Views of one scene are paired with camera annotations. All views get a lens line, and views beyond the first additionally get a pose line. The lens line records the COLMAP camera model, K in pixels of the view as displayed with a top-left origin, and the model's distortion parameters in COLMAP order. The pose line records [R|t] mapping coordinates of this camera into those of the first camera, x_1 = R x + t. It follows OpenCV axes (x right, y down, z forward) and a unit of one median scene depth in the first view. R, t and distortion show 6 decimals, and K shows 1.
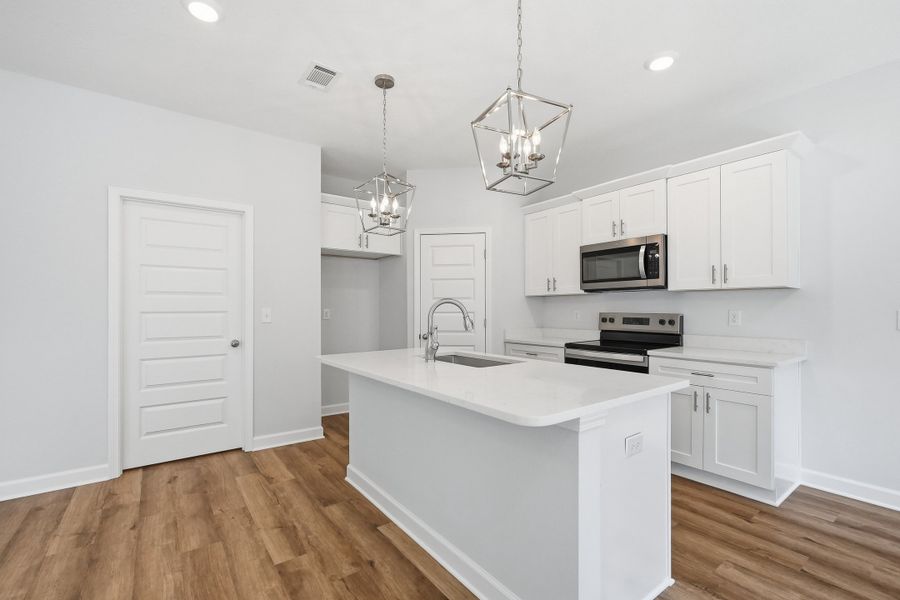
lens RADIAL K [[394.4, 0, 449.7], [0, 394.4, 307.1], [0, 0, 1]] dist [0.001122, 0.000354]
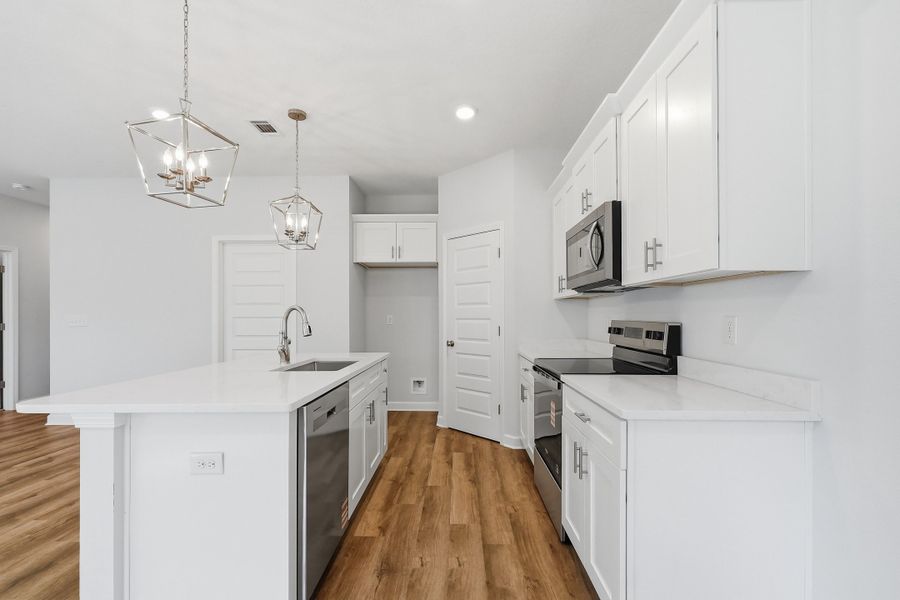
lens RADIAL K [[396.1, 0, 450.3], [0, 396.1, 305.0], [0, 0, 1]] dist [0.000940, 0.000025]
pose [[0.787339, -0.017628, -0.616268, 0.727403], [0.002702, 0.999680, -0.025143, 0.005289], [0.616514, 0.018131, 0.787135, 0.314061]]
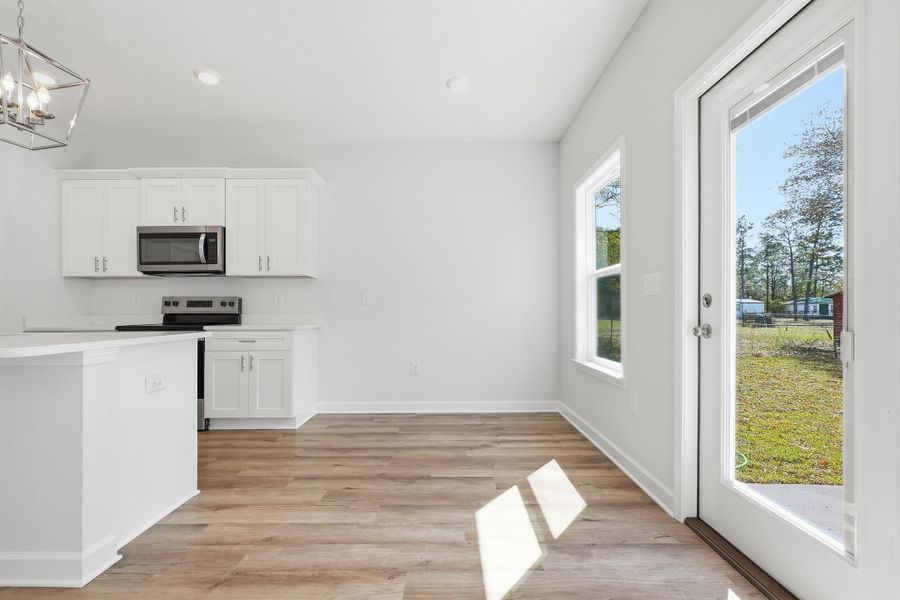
lens RADIAL K [[394.4, 0, 449.7], [0, 394.4, 307.1], [0, 0, 1]] dist [0.001122, 0.000354]
pose [[0.597627, 0.005287, 0.801757, 0.016586], [0.002086, 0.999965, -0.008149, 0.061958], [-0.801771, 0.006543, 0.597595, -0.219478]]
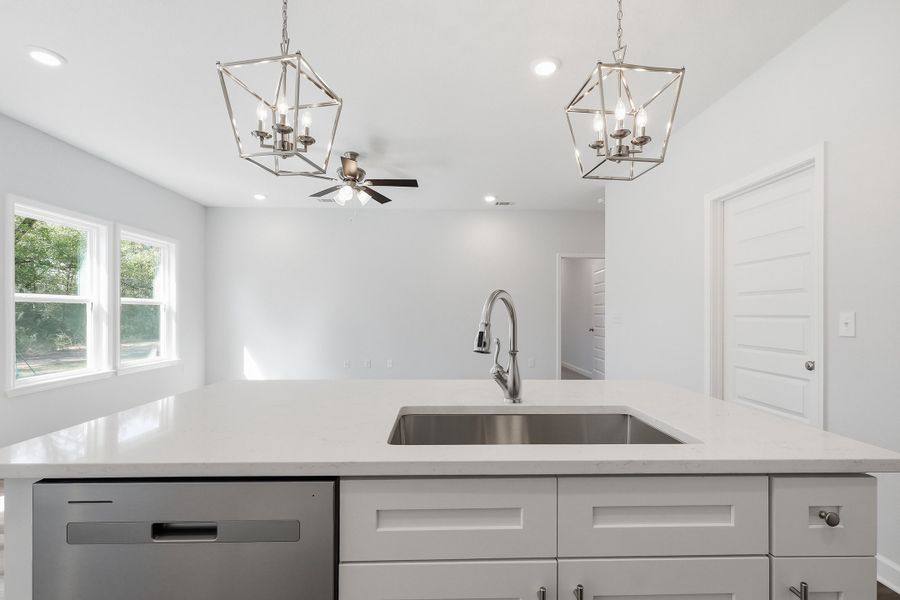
lens RADIAL K [[400.6, 0, 448.1], [0, 400.6, 308.7], [0, 0, 1]] dist [0.014753, 0.000149]
pose [[-0.567235, -0.009868, -0.823497, 0.365248], [-0.004513, 0.999950, -0.008874, 0.007718], [0.823543, -0.001317, -0.567252, 0.921160]]
